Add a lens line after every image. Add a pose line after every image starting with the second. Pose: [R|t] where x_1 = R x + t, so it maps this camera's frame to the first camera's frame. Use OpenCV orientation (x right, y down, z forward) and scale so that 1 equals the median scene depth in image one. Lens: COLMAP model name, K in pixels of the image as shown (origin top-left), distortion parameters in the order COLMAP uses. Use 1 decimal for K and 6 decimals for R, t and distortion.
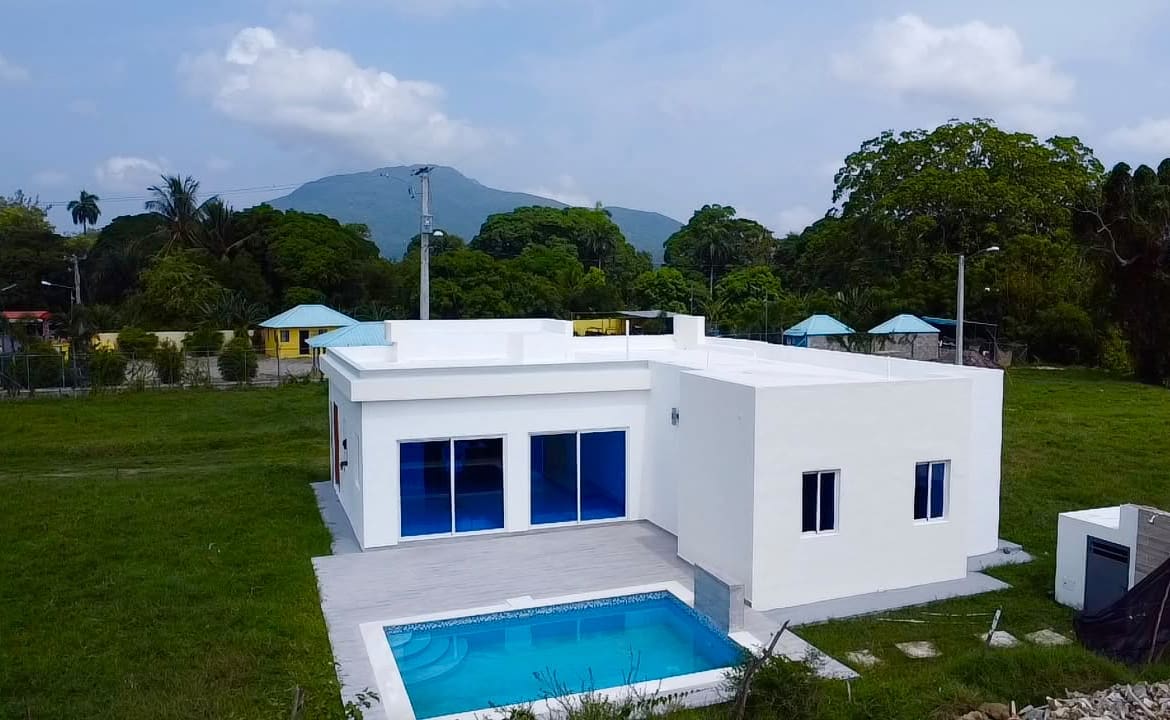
lens RADIAL K [[909.5, 0, 585.0], [0, 909.5, 360.0], [0, 0, 1]] dist [-0.015784, -0.004286]
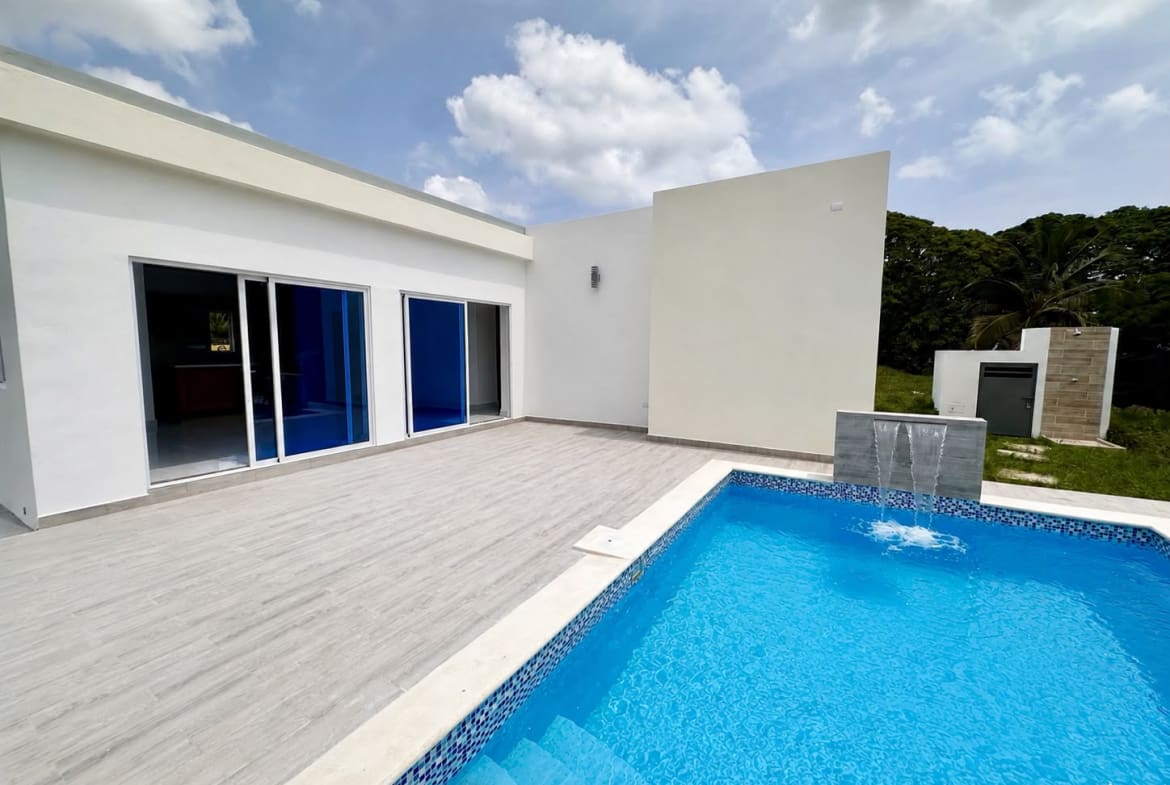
lens RADIAL K [[468.3, 0, 583.3], [0, 468.3, 392.8], [0, 0, 1]] dist [-0.002485, -0.000050]
pose [[0.783849, -0.053180, 0.618670, -0.099008], [0.044072, 0.998578, 0.029997, 0.086499], [-0.619385, 0.003753, 0.785078, 0.382359]]
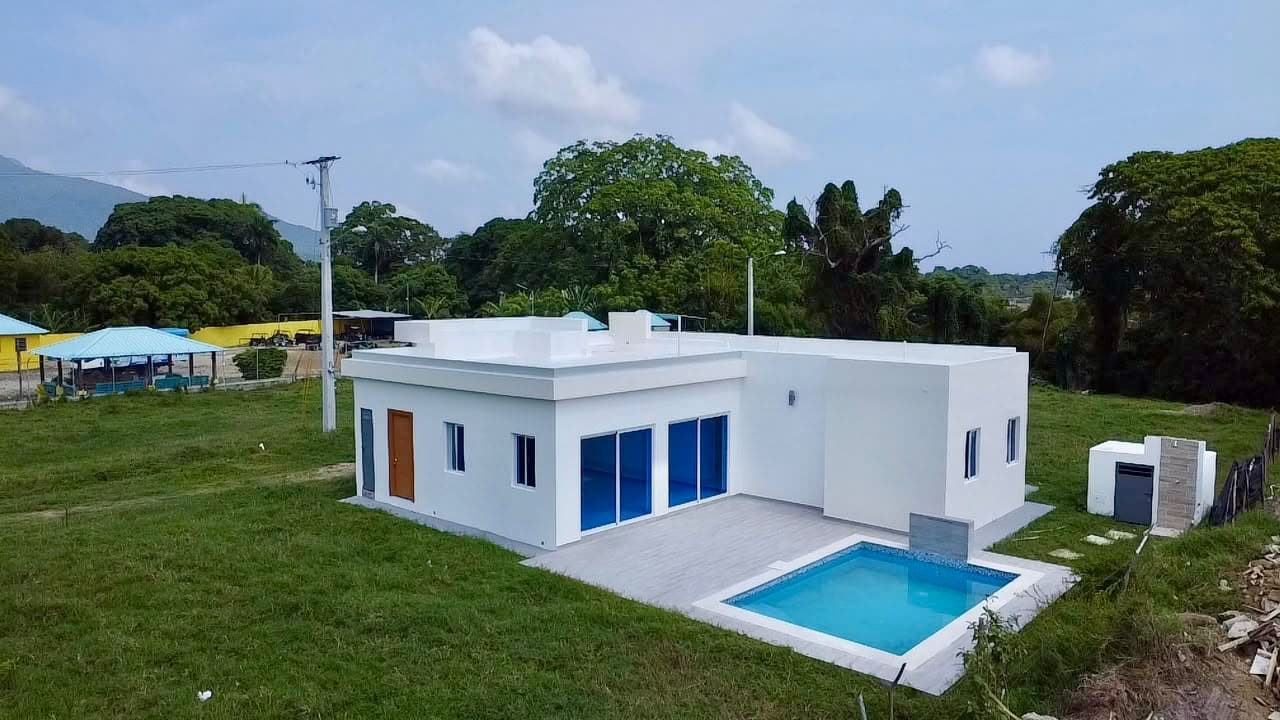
lens RADIAL K [[908.8, 0, 640.0], [0, 908.8, 360.0], [0, 0, 1]] dist [-0.023835, -0.000032]
pose [[0.892776, -0.037799, 0.448913, -0.329868], [0.037205, 0.999256, 0.010148, -0.002561], [-0.448963, 0.007642, 0.893518, 0.035257]]
